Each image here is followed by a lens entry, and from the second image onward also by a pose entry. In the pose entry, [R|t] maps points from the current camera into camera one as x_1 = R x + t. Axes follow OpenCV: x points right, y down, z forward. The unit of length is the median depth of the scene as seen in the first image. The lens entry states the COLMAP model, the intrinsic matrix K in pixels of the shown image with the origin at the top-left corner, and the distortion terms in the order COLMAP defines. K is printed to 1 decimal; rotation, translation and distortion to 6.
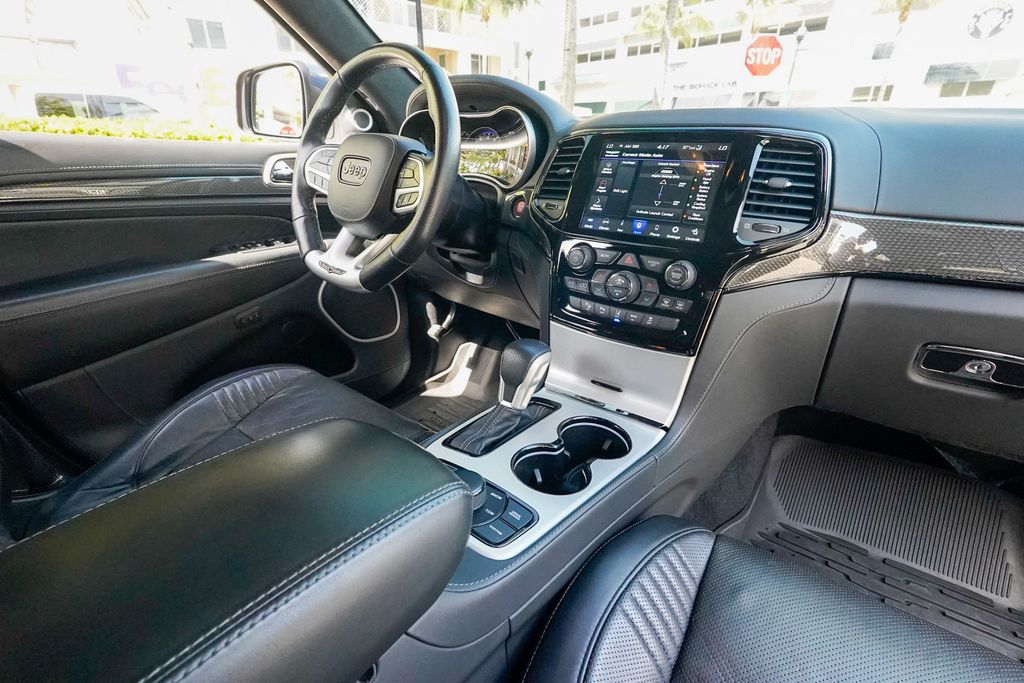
lens RADIAL K [[472.7, 0, 511.4], [0, 472.7, 341.3], [0, 0, 1]] dist [-0.006335, 0.001777]
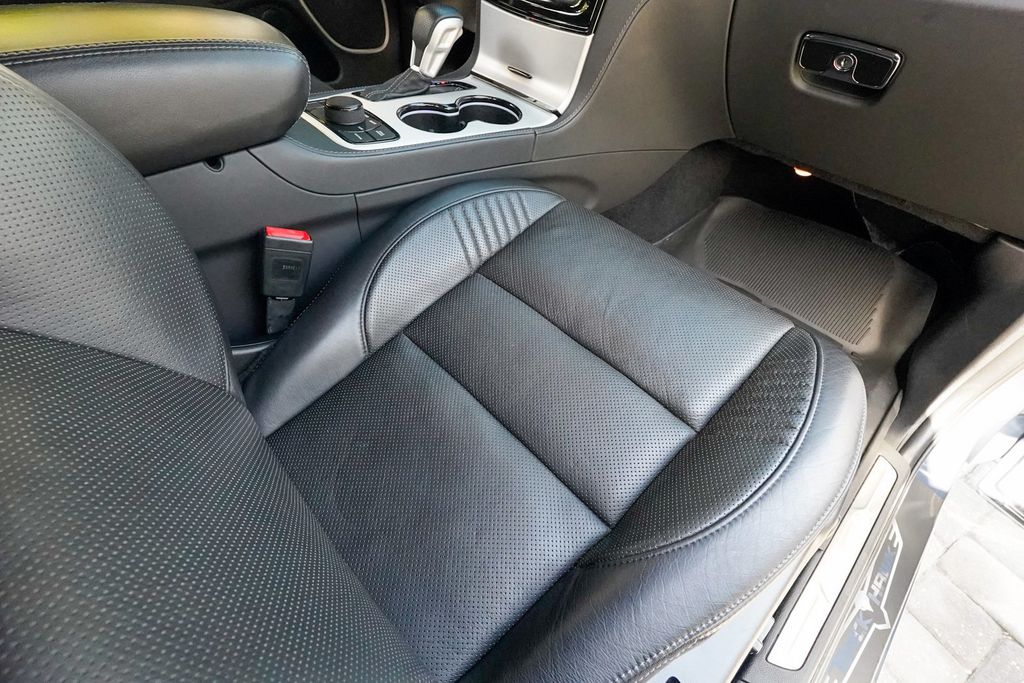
lens RADIAL K [[472.7, 0, 511.2], [0, 472.7, 340.7], [0, 0, 1]] dist [-0.006335, 0.001777]
pose [[0.983594, 0.167401, -0.067232, 0.389960], [-0.129303, 0.914097, 0.384327, 0.262849], [0.125793, -0.369329, 0.920746, -0.212732]]
